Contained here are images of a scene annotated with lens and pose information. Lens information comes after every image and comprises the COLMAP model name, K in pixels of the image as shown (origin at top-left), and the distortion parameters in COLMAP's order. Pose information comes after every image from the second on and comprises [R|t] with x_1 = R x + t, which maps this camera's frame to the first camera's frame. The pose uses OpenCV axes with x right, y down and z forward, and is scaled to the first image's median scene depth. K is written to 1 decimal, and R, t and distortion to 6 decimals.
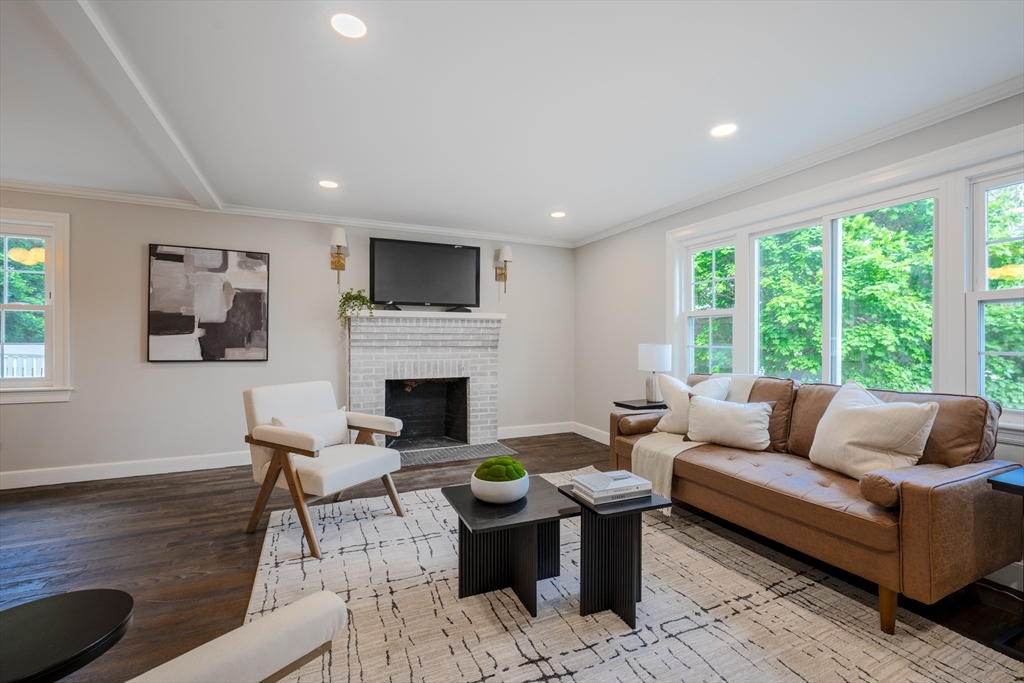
lens RADIAL K [[440.8, 0, 512.0], [0, 440.8, 341.5], [0, 0, 1]] dist [-0.000775, -0.000024]
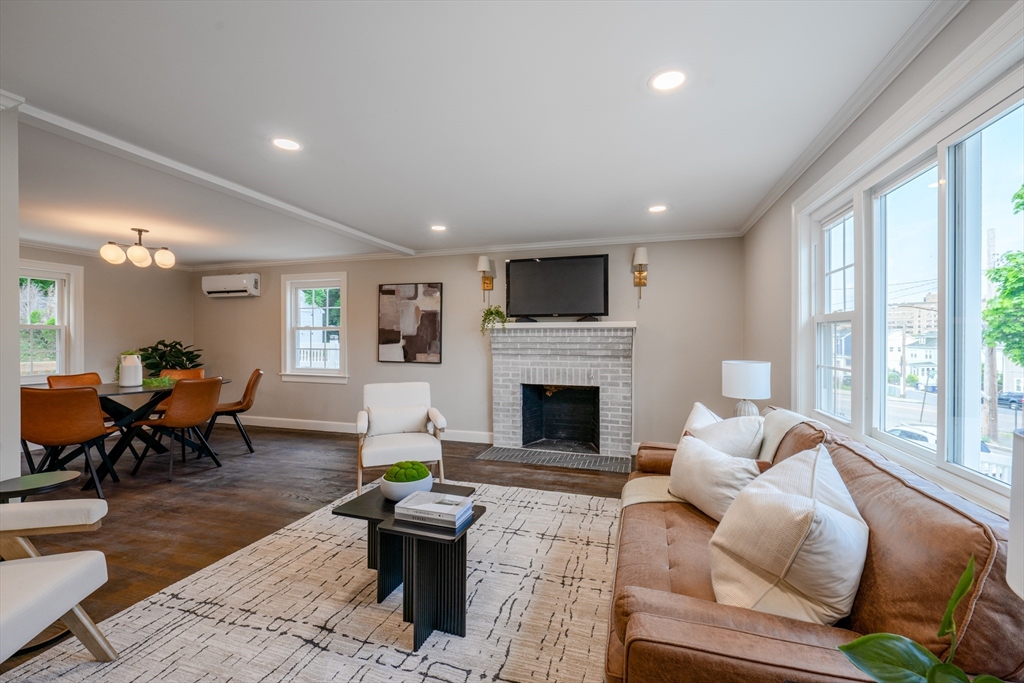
lens RADIAL K [[428.6, 0, 512.0], [0, 428.6, 341.5], [0, 0, 1]] dist [0.002598, -0.000089]
pose [[0.747121, 0.003526, -0.664678, 0.440733], [-0.002098, 0.999993, 0.002946, -0.025447], [0.664684, -0.000807, 0.747124, 0.165880]]
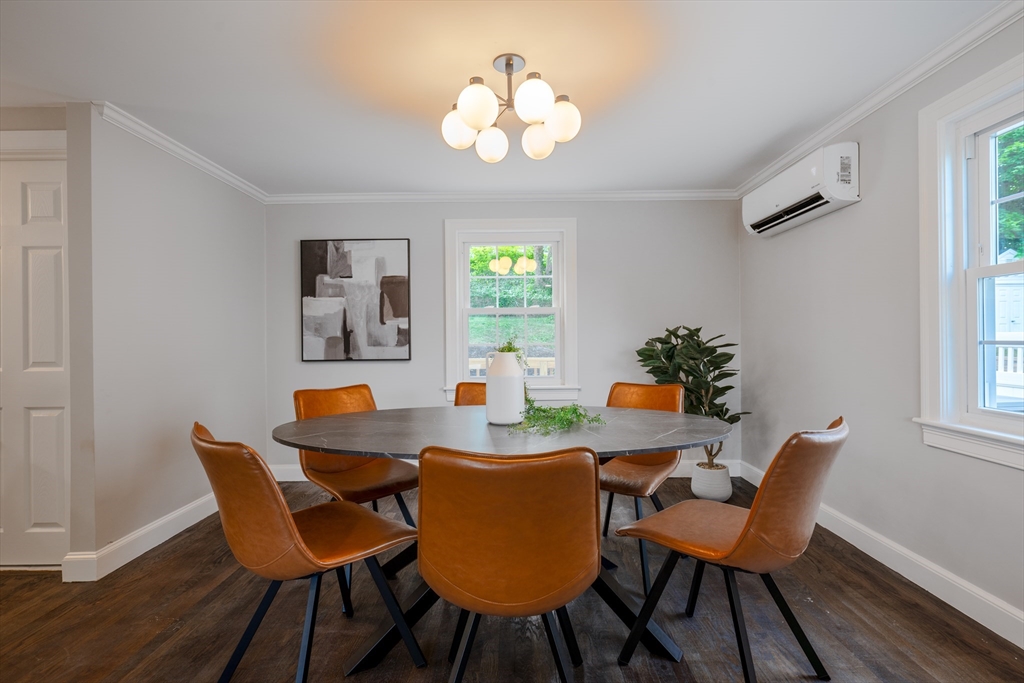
lens RADIAL K [[457.8, 0, 512.0], [0, 457.8, 341.5], [0, 0, 1]] dist [0.001155, 0.000161]
pose [[-0.419291, 0.006786, -0.907826, -0.435944], [0.006172, 0.999970, 0.004624, -0.002270], [0.907831, -0.003664, -0.419321, 0.523008]]
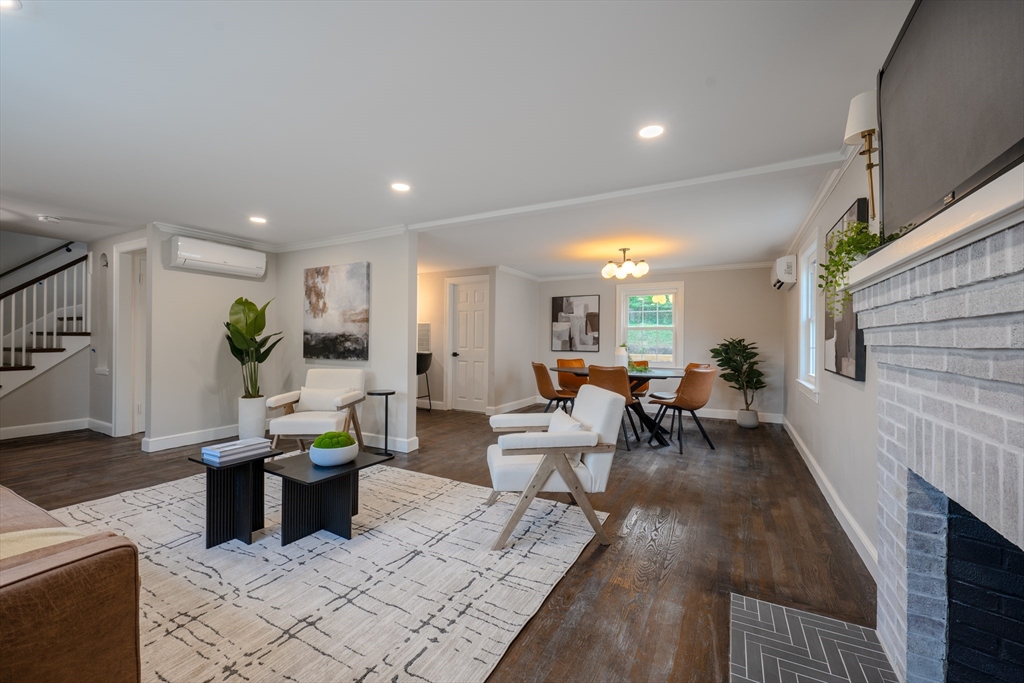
lens RADIAL K [[409.4, 0, 512.0], [0, 409.4, 341.5], [0, 0, 1]] dist [-0.000835, -0.000045]
pose [[-0.796333, -0.008301, -0.604802, 0.138047], [-0.012450, 0.999919, 0.002669, -0.005482], [0.604731, 0.009655, -0.796372, 1.088976]]
